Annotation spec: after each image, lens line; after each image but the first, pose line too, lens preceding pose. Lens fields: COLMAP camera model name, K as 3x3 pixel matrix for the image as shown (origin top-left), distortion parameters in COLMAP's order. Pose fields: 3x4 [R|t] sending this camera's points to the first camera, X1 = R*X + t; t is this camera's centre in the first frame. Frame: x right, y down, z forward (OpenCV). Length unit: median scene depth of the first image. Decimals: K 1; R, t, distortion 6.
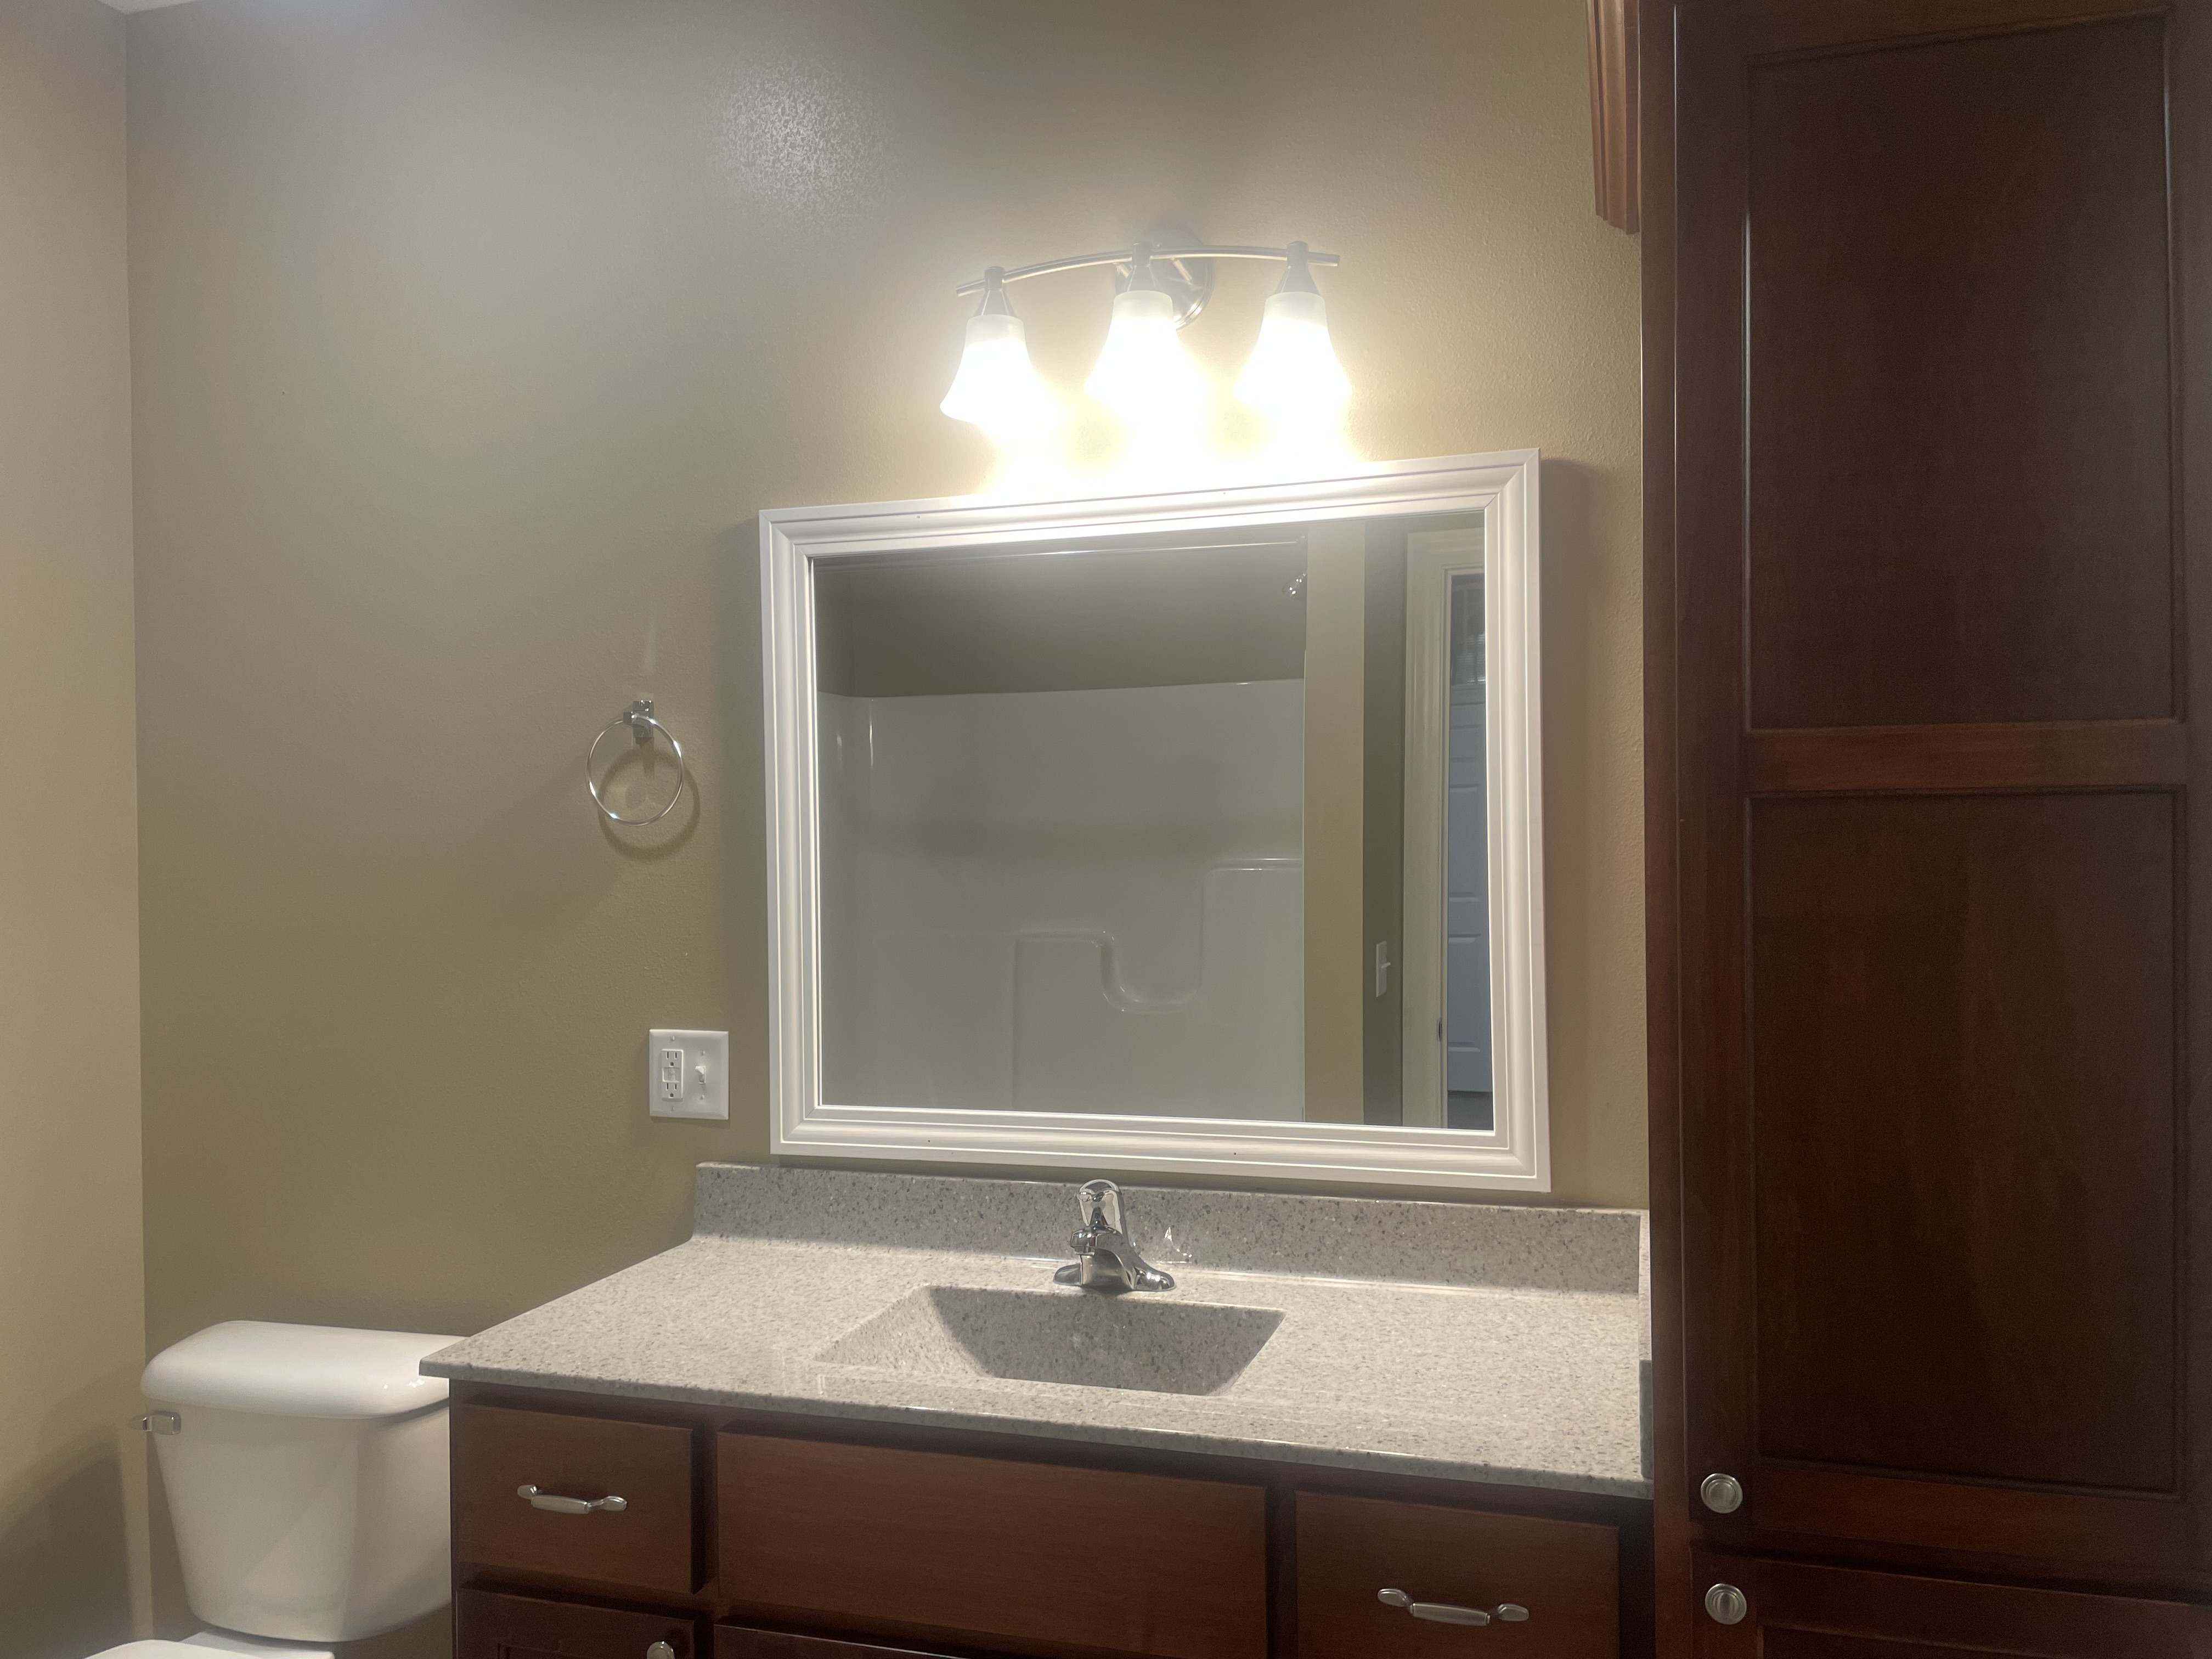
lens RADIAL K [[1702.2, 0, 1092.6], [0, 1702.2, 833.4], [0, 0, 1]] dist [0.061261, -0.084121]
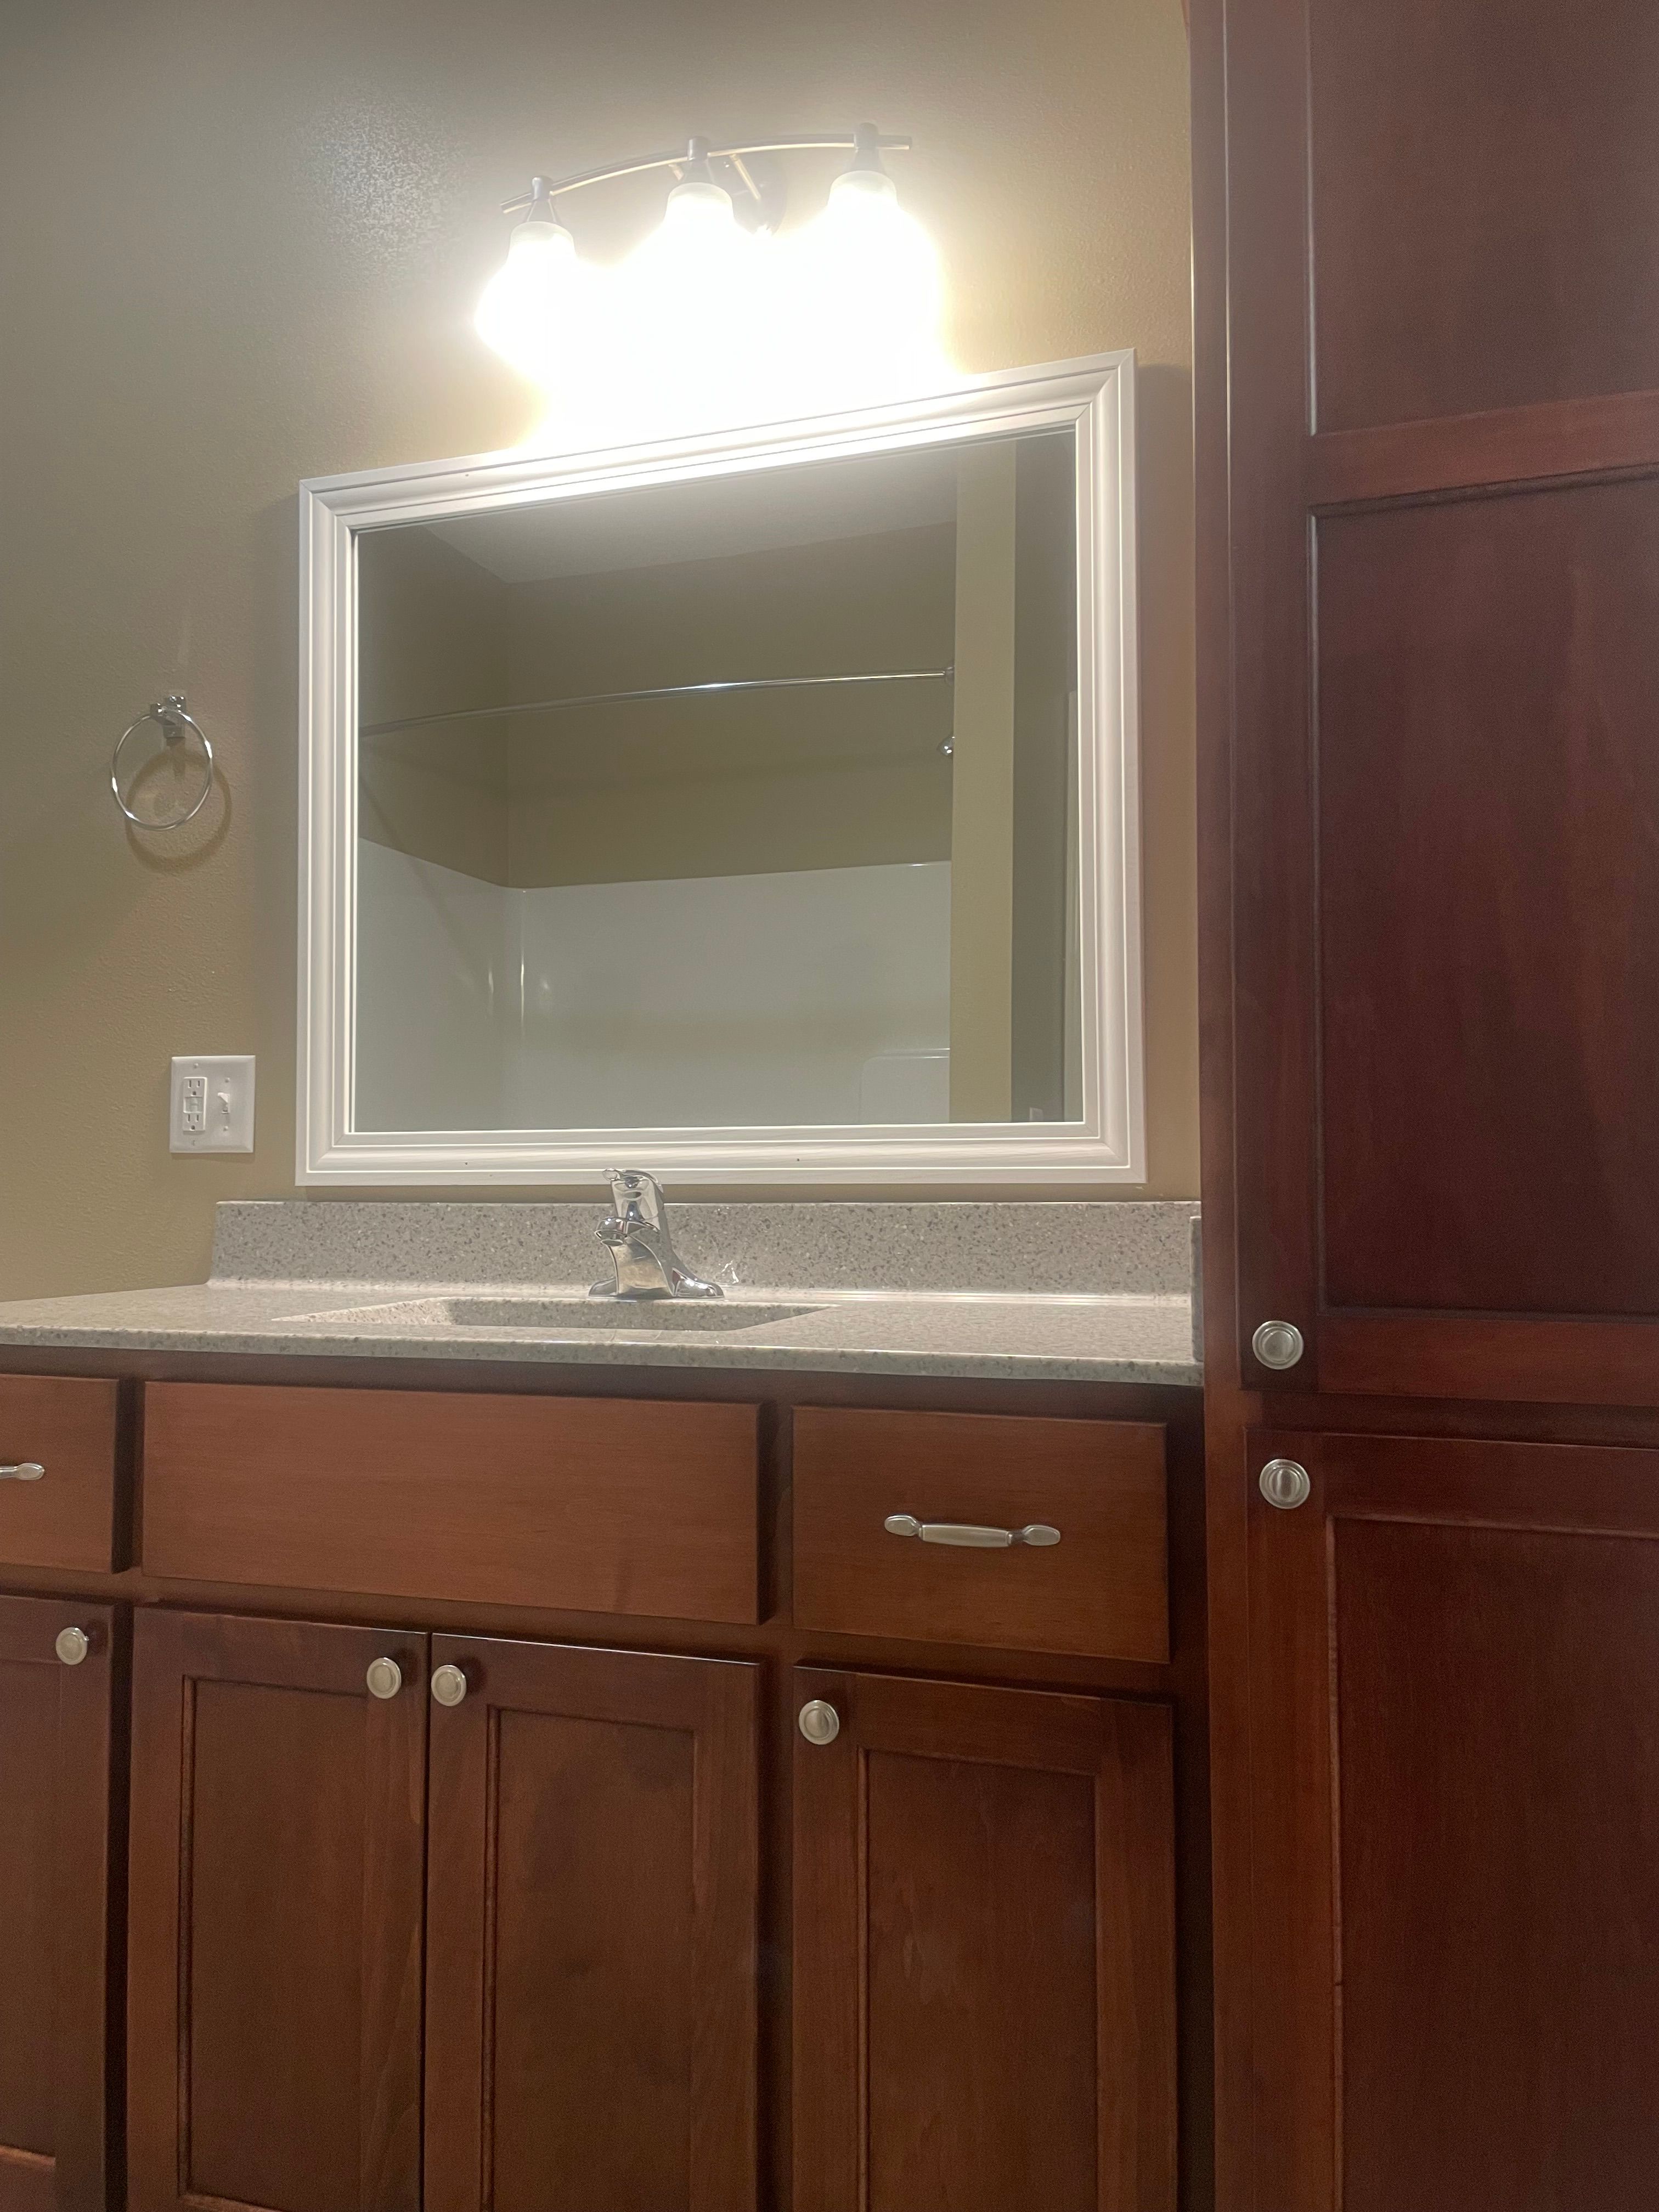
lens RADIAL K [[1702.2, 0, 786.7], [0, 1702.2, 1082.8], [0, 0, 1]] dist [0.061261, -0.084121]
pose [[0.999796, 0.010017, -0.017530, 0.096466], [-0.010922, 0.998570, -0.052335, 0.202104], [0.016981, 0.052516, 0.998476, 0.118124]]
